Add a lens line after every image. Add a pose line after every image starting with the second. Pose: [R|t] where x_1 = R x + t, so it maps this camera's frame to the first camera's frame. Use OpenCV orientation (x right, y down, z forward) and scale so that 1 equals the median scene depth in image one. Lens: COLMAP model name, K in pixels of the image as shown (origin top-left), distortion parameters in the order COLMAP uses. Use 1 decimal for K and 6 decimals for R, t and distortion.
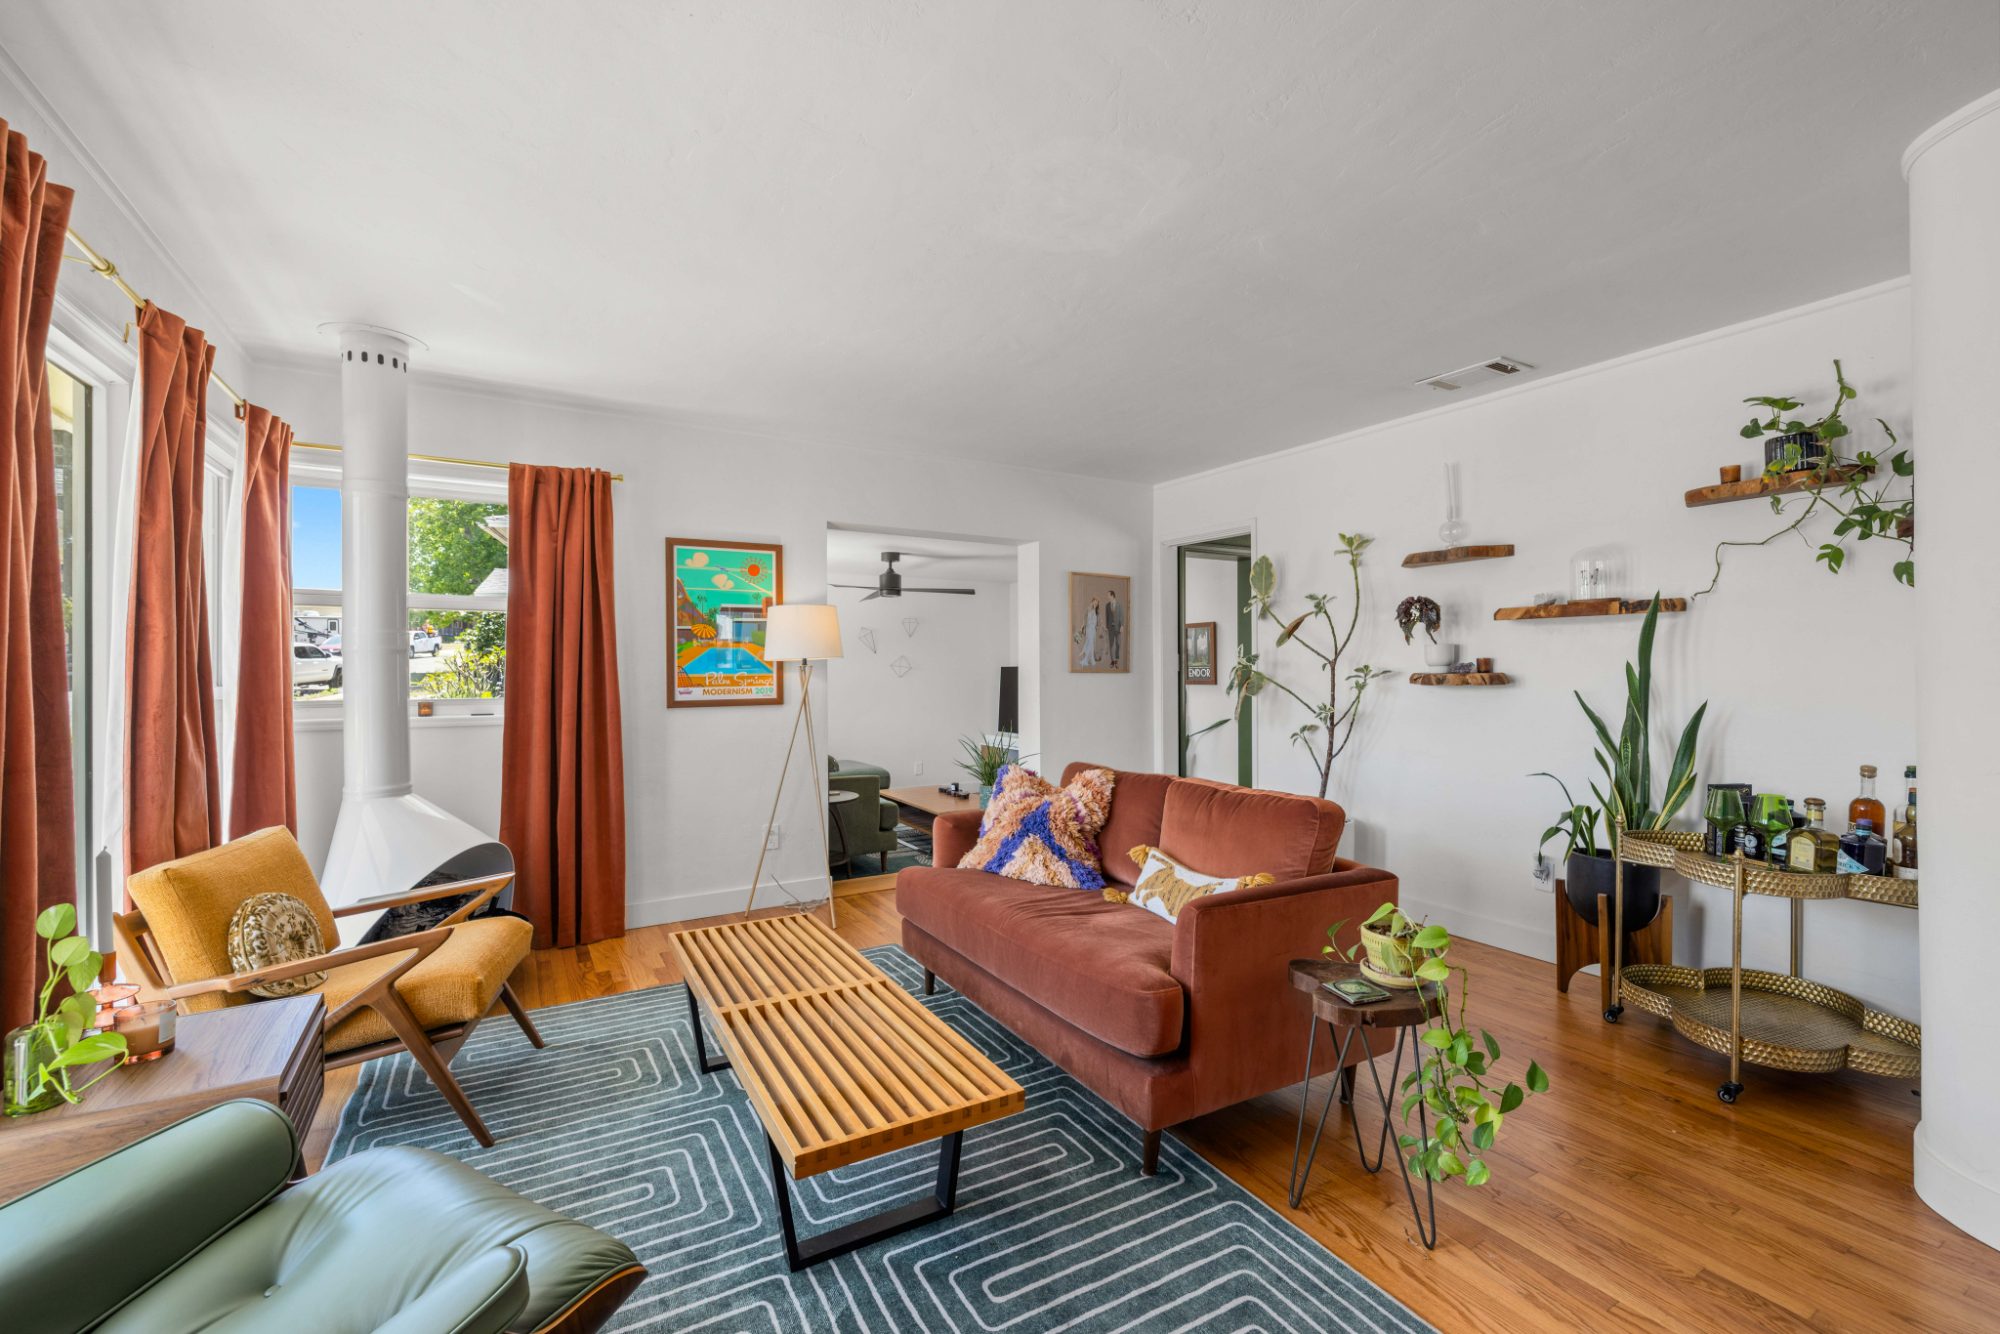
lens RADIAL K [[821.8, 0, 962.1], [0, 821.8, 669.3], [0, 0, 1]] dist [0.002085, 0.000150]
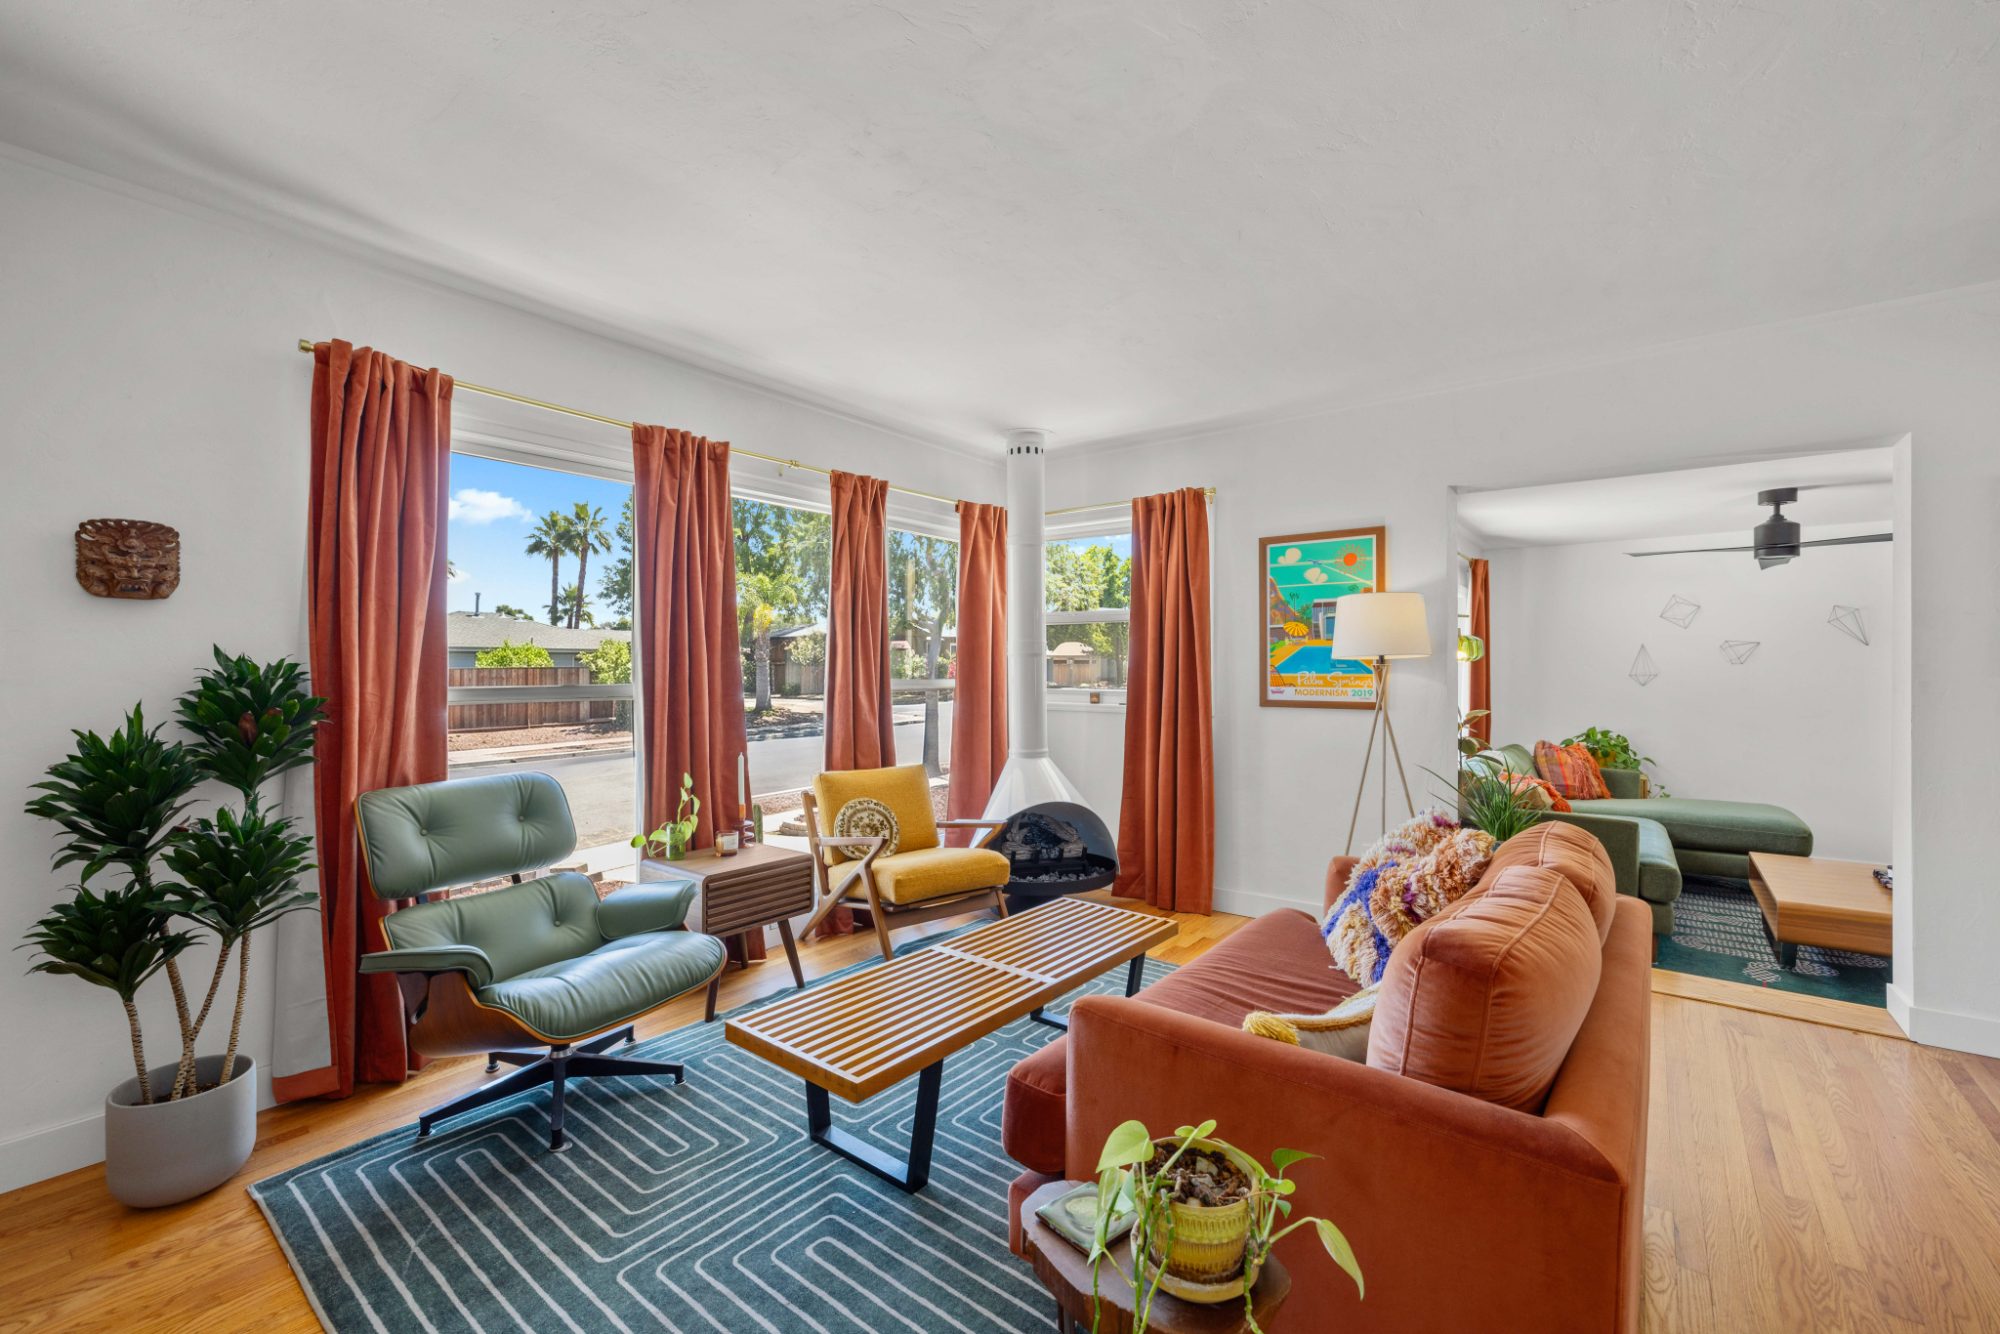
lens RADIAL K [[809.3, 0, 1000.0], [0, 809.3, 667.0], [0, 0, 1]] dist [-0.001804, -0.000018]
pose [[0.400927, 0.001878, -0.916108, 0.434974], [-0.003490, 0.999994, 0.000523, -0.001244], [0.916103, 0.002987, 0.400931, 0.312351]]
